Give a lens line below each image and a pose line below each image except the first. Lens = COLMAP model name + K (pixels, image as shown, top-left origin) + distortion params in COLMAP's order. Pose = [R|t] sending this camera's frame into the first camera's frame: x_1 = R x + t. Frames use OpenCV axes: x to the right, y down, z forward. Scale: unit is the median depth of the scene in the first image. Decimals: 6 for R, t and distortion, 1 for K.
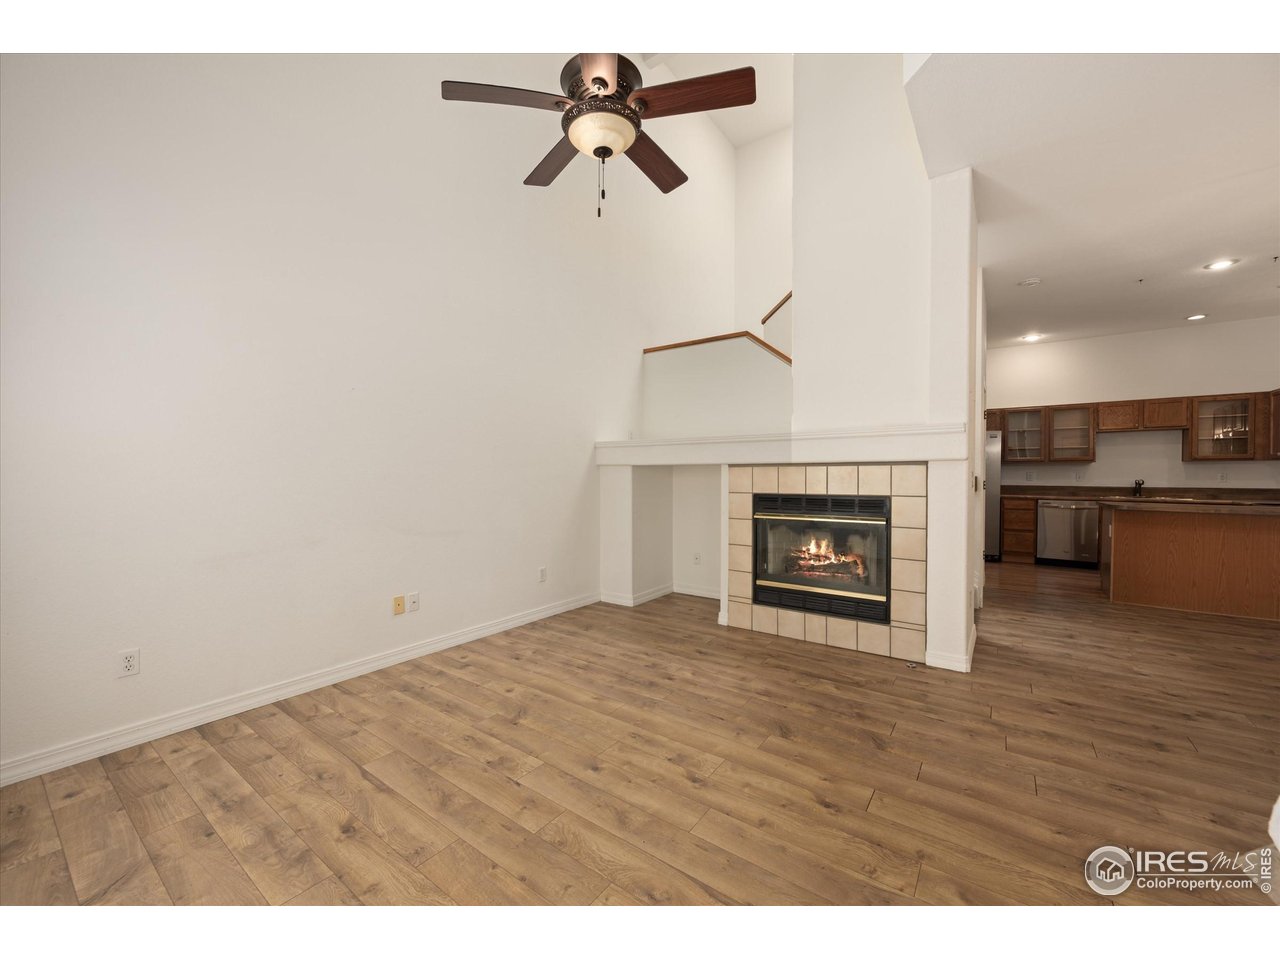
lens RADIAL K [[502.7, 0, 637.9], [0, 502.7, 480.5], [0, 0, 1]] dist [-0.003225, -0.000171]
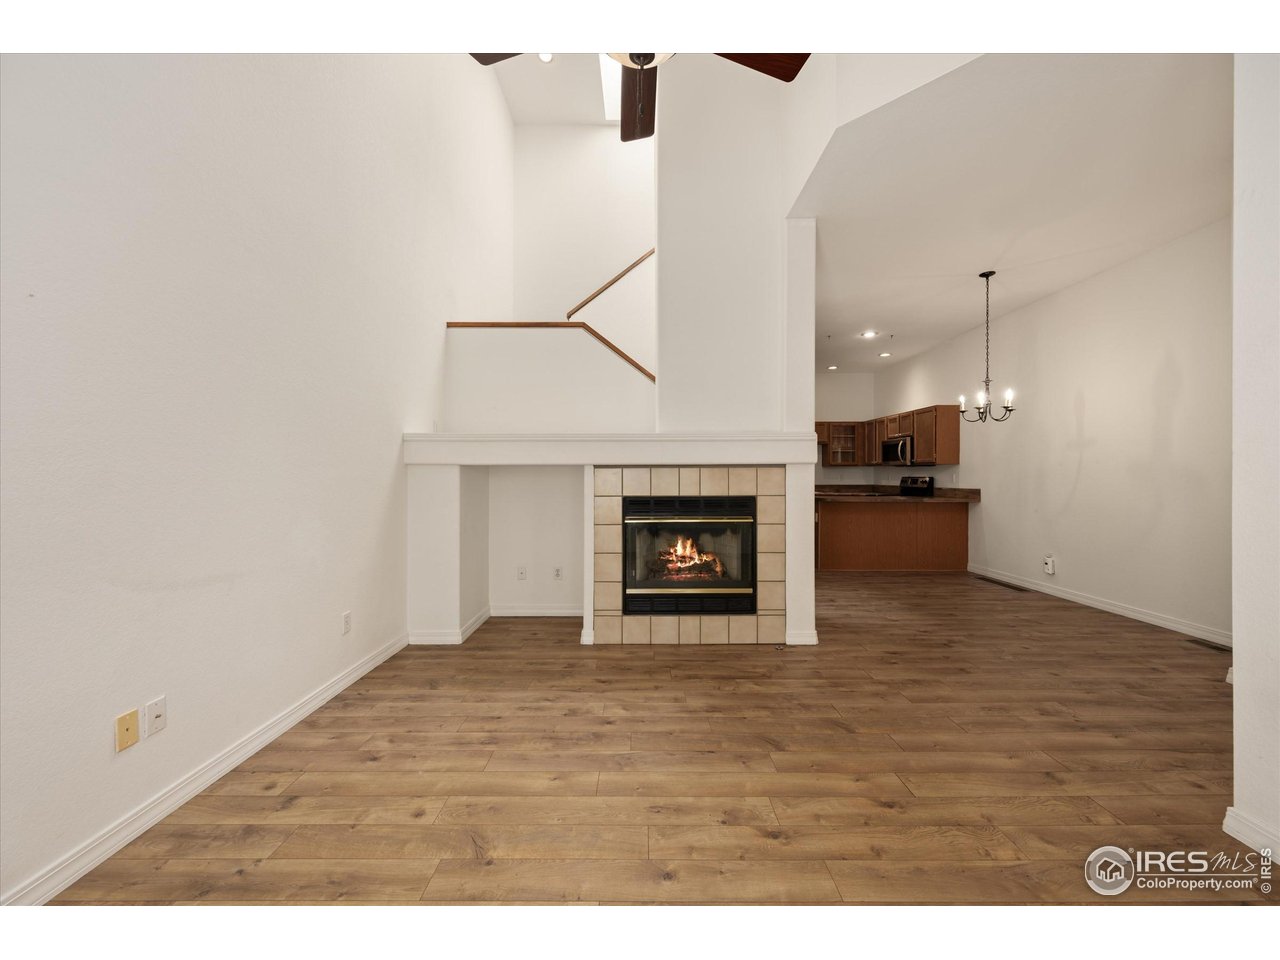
lens RADIAL K [[502.7, 0, 641.5], [0, 502.7, 476.9], [0, 0, 1]] dist [-0.003225, -0.000171]
pose [[0.808336, -0.002510, 0.588717, -0.342421], [0.008580, 0.999935, -0.007518, -0.004720], [-0.588659, 0.011128, 0.808305, 0.262777]]
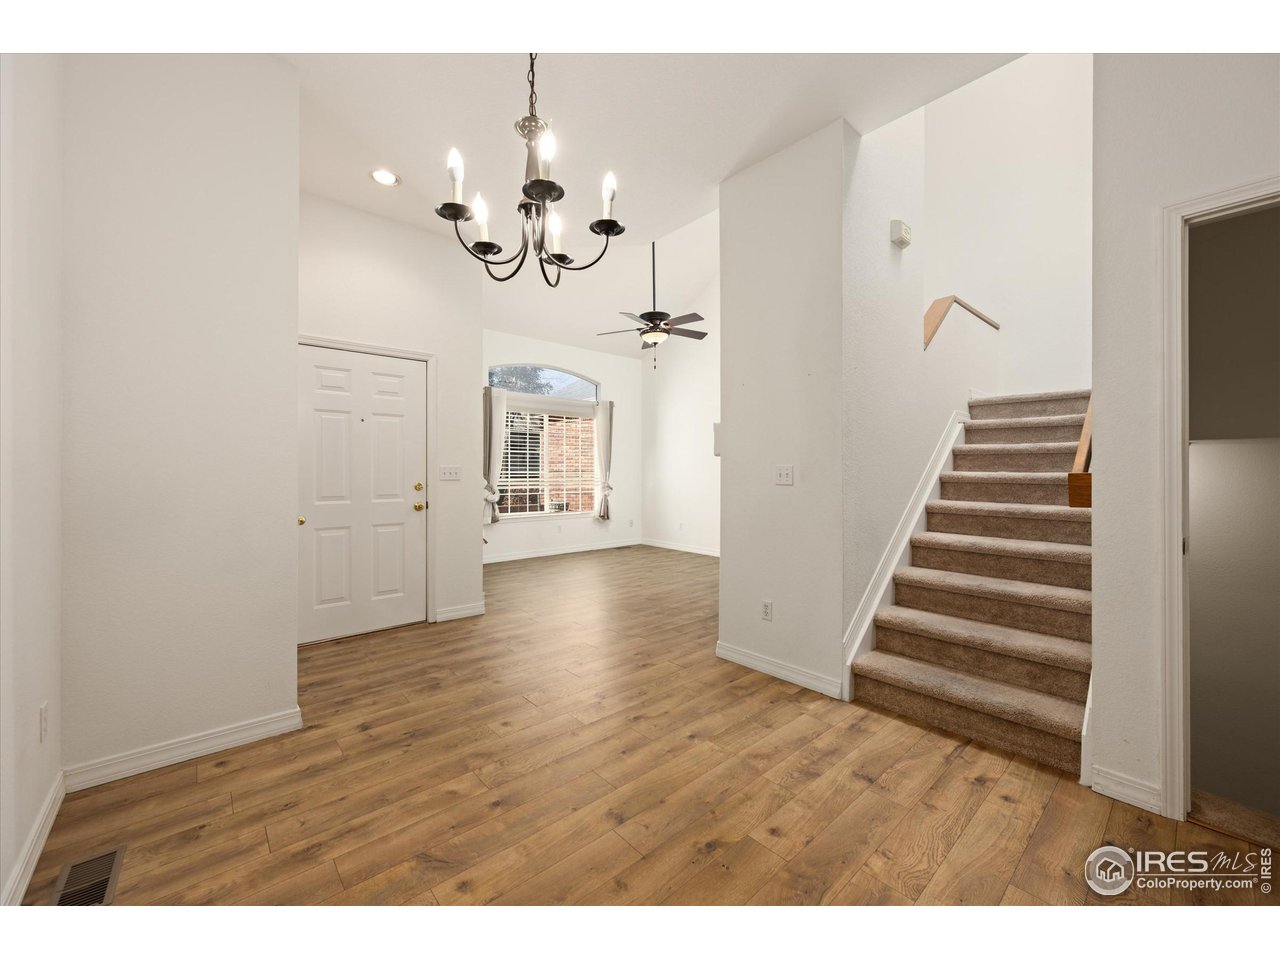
lens RADIAL K [[502.7, 0, 639.5], [0, 502.7, 473.5], [0, 0, 1]] dist [-0.003225, -0.000171]
pose [[-0.215954, 0.003064, -0.976399, 1.605967], [-0.011740, 0.999915, 0.005734, -0.007958], [0.976333, 0.012701, -0.215900, 0.986293]]
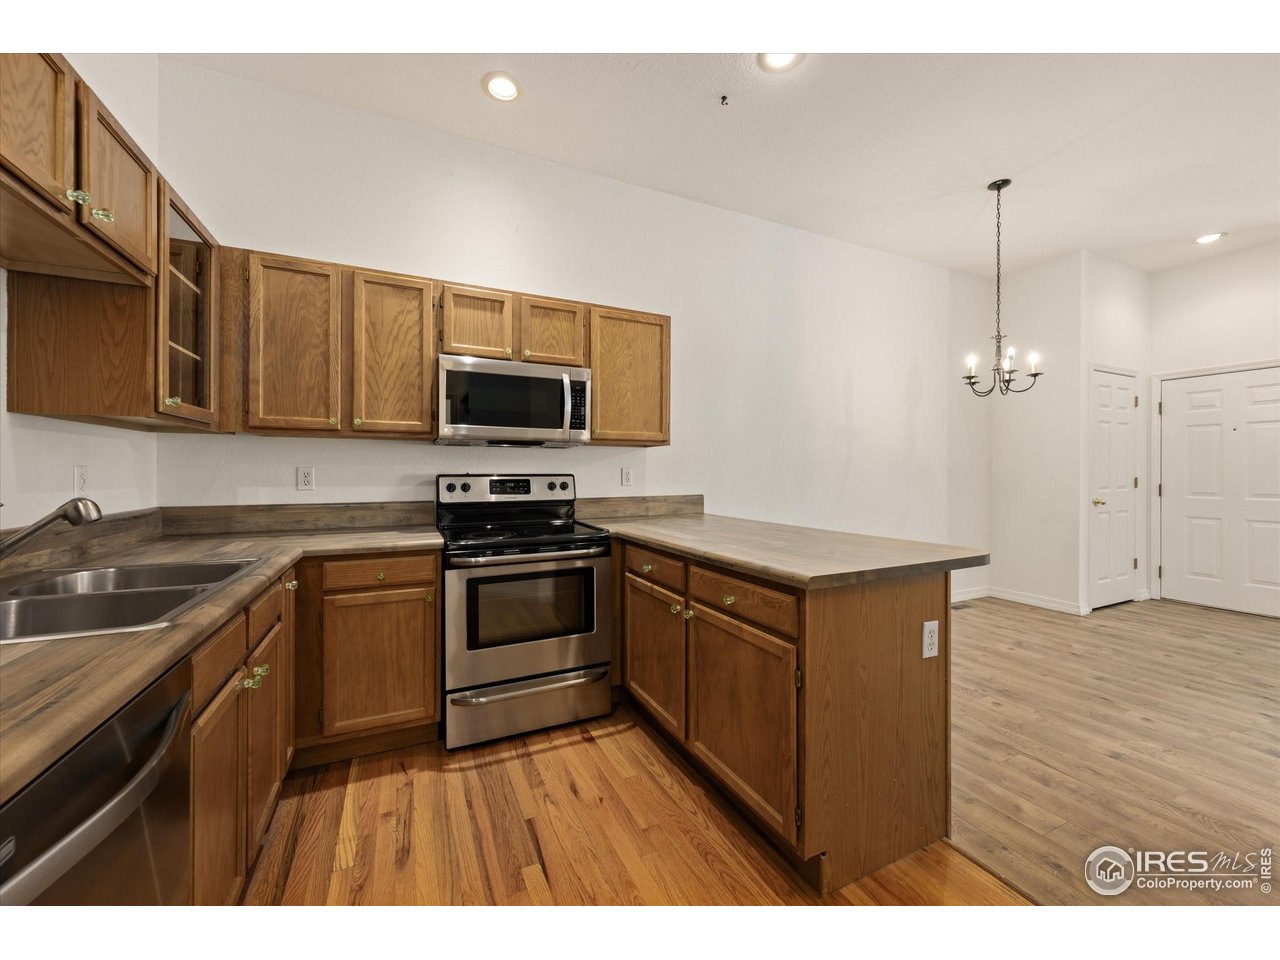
lens RADIAL K [[502.7, 0, 638.2], [0, 502.7, 479.3], [0, 0, 1]] dist [-0.003225, -0.000171]
pose [[-0.875171, -0.008773, 0.483734, 1.387695], [0.004920, 0.999622, 0.027031, -0.024433], [-0.483788, 0.026037, -0.874798, 2.016788]]
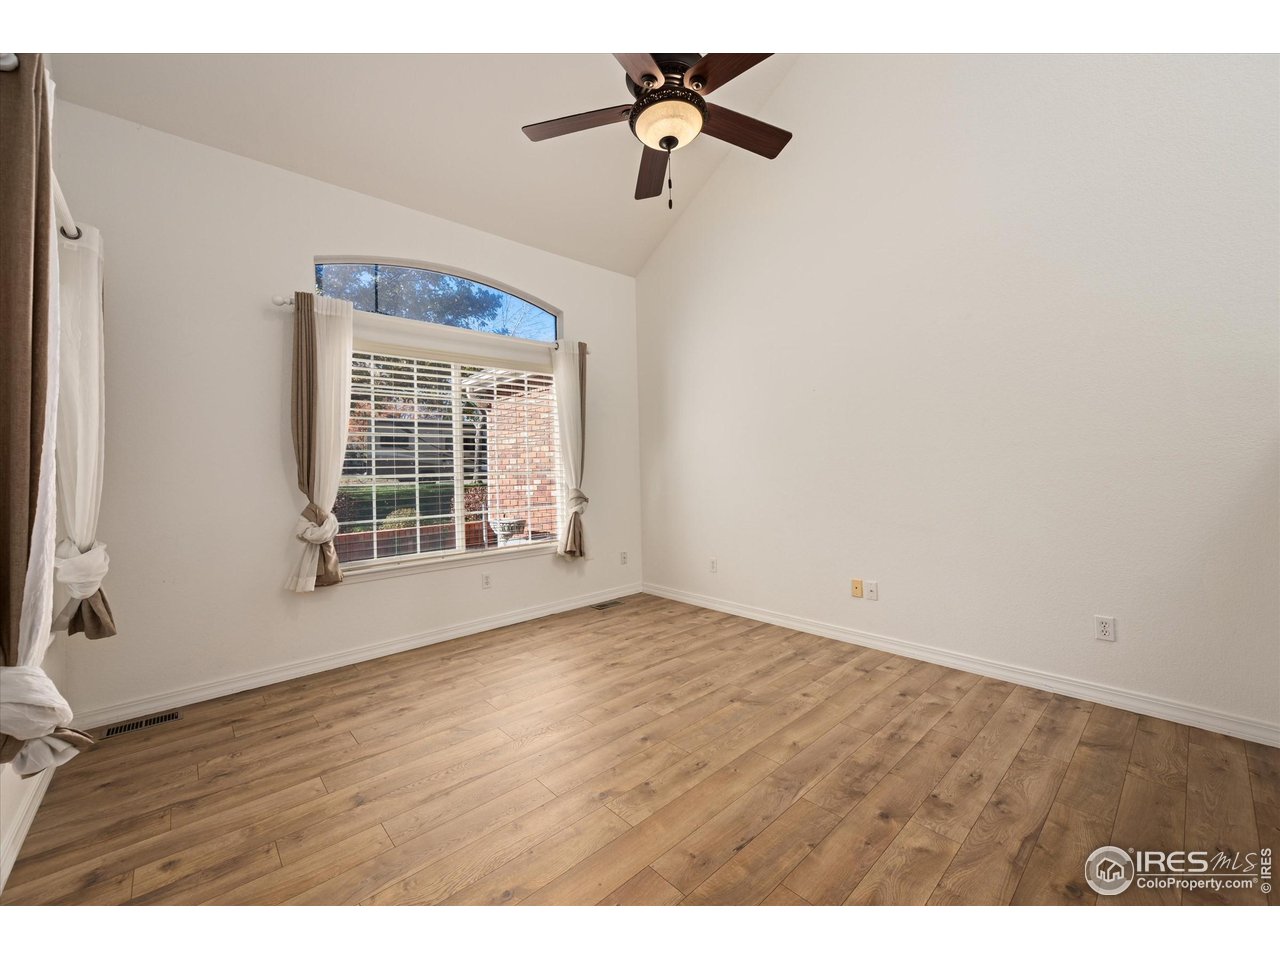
lens RADIAL K [[502.7, 0, 648.6], [0, 502.7, 476.4], [0, 0, 1]] dist [-0.003225, -0.000171]
pose [[-0.190220, 0.020840, -0.981520, 0.603909], [0.012015, 0.999749, 0.018898, -0.007903], [0.981668, -0.008198, -0.190423, 0.761677]]
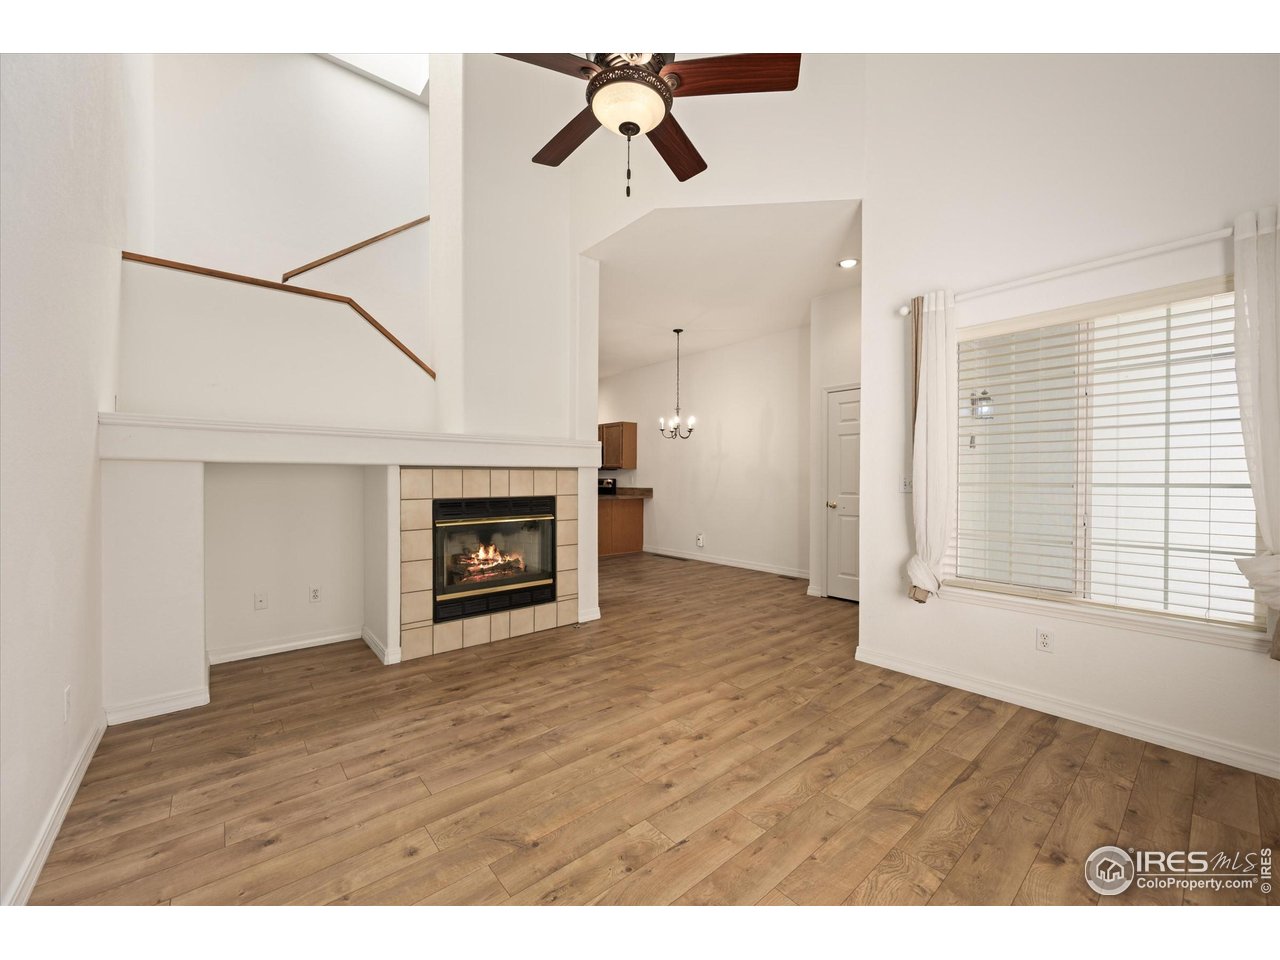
lens RADIAL K [[502.7, 0, 641.0], [0, 502.7, 486.5], [0, 0, 1]] dist [-0.003225, -0.000171]
pose [[0.230666, -0.017336, 0.972879, -0.639452], [0.009239, 0.999835, 0.015626, -0.009232], [-0.972989, 0.005384, 0.230788, 0.515926]]
